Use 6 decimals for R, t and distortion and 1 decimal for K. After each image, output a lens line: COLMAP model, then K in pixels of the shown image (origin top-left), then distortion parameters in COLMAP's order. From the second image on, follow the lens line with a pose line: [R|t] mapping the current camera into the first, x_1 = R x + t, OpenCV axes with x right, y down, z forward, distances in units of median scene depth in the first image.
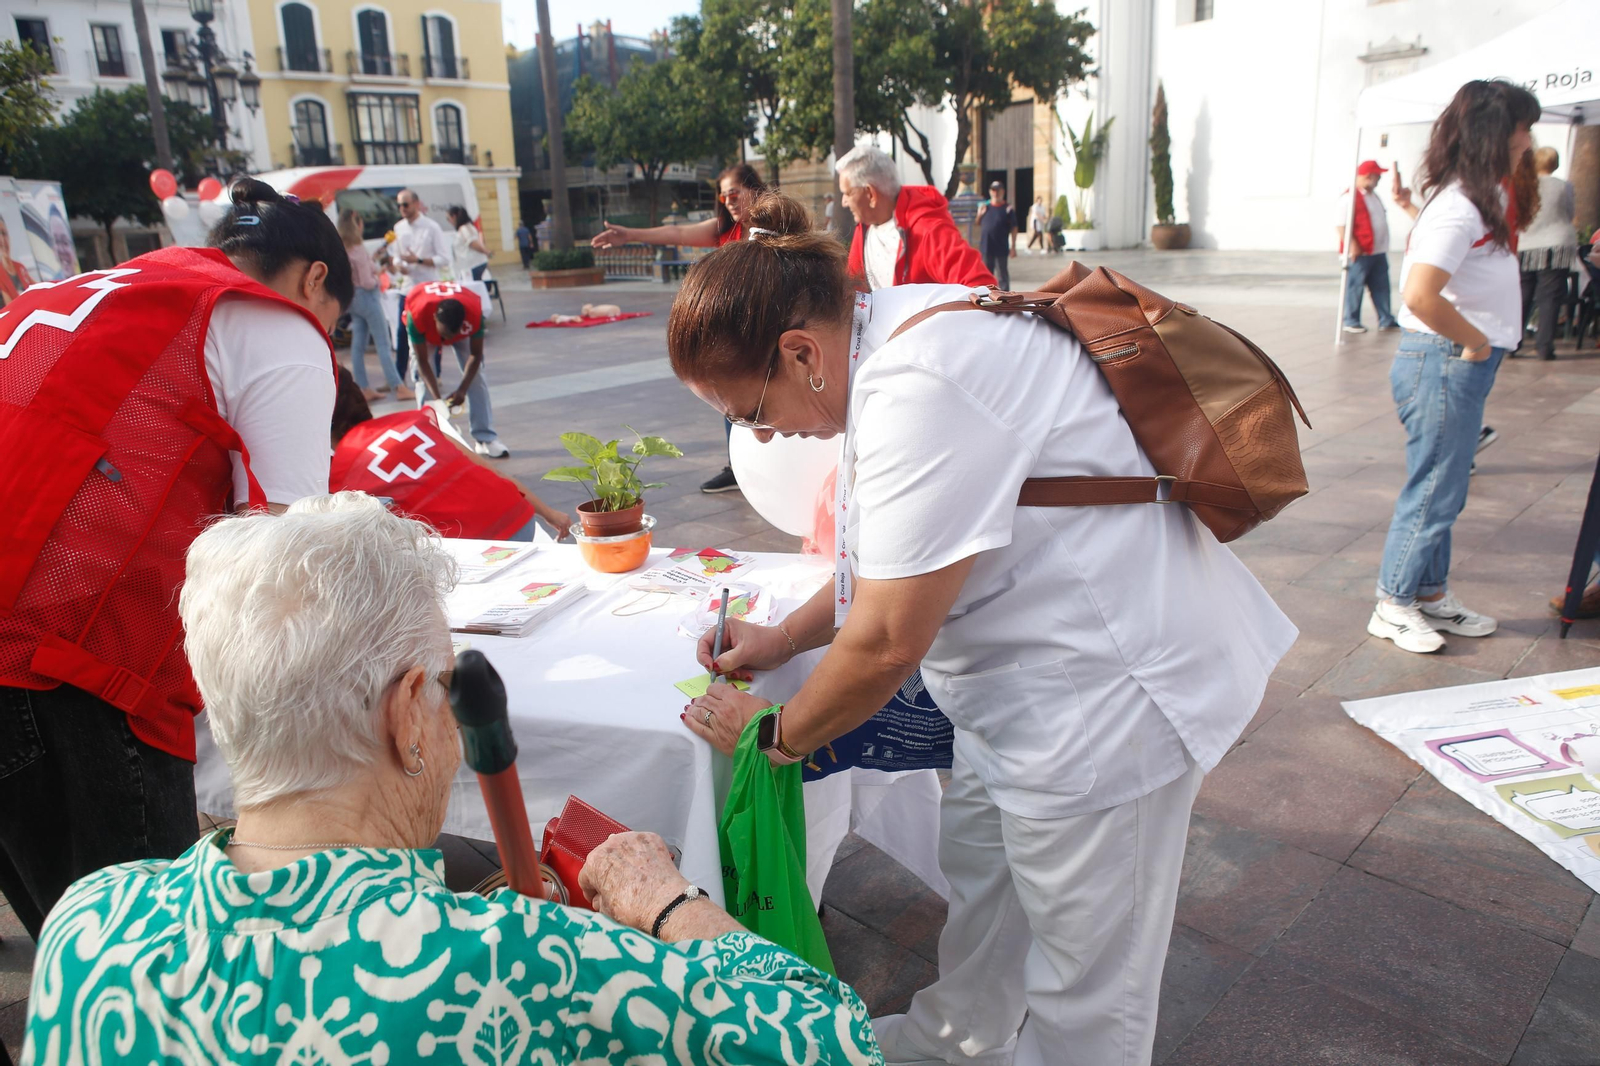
lens RADIAL K [[1096.8, 0, 800.0], [0, 1096.8, 533.0], [0, 0, 1]] dist [-0.115109, 0.083060]
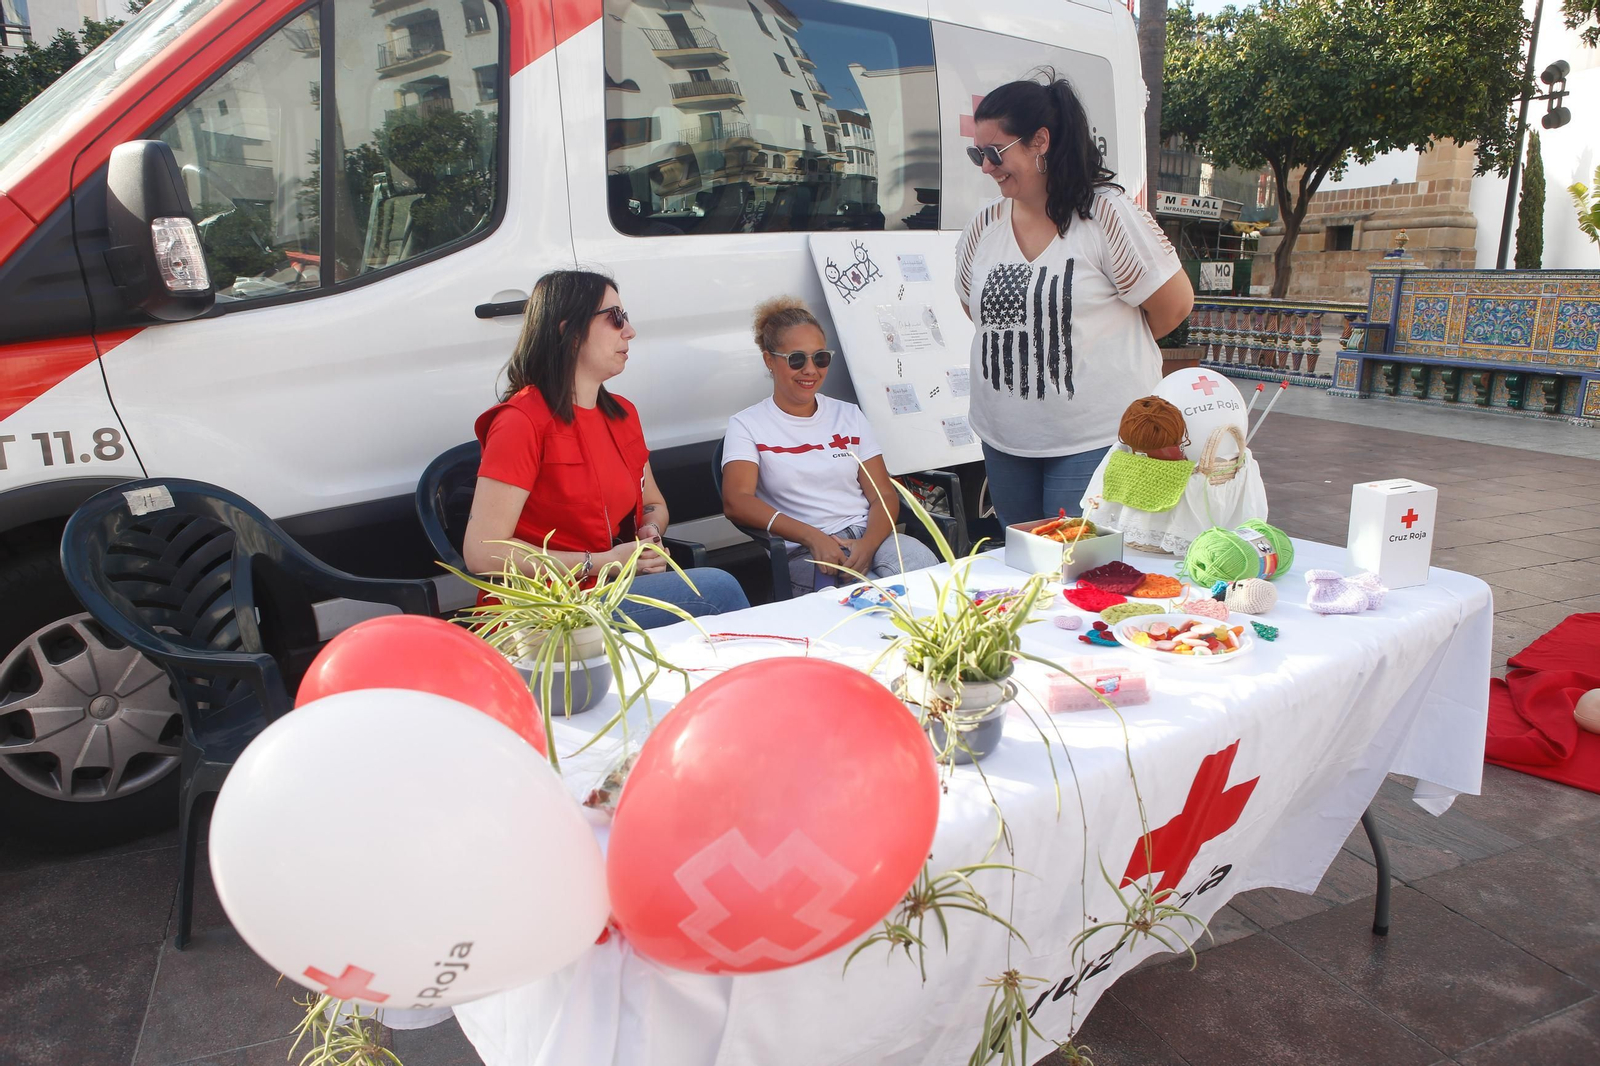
lens RADIAL K [[1096.8, 0, 800.0], [0, 1096.8, 533.0], [0, 0, 1]] dist [-0.115109, 0.083060]
pose [[0.933308, 0.129020, -0.335096, -0.183066], [-0.143227, 0.989528, -0.017924, -0.123413], [0.329274, 0.064723, 0.942013, 0.470255]]
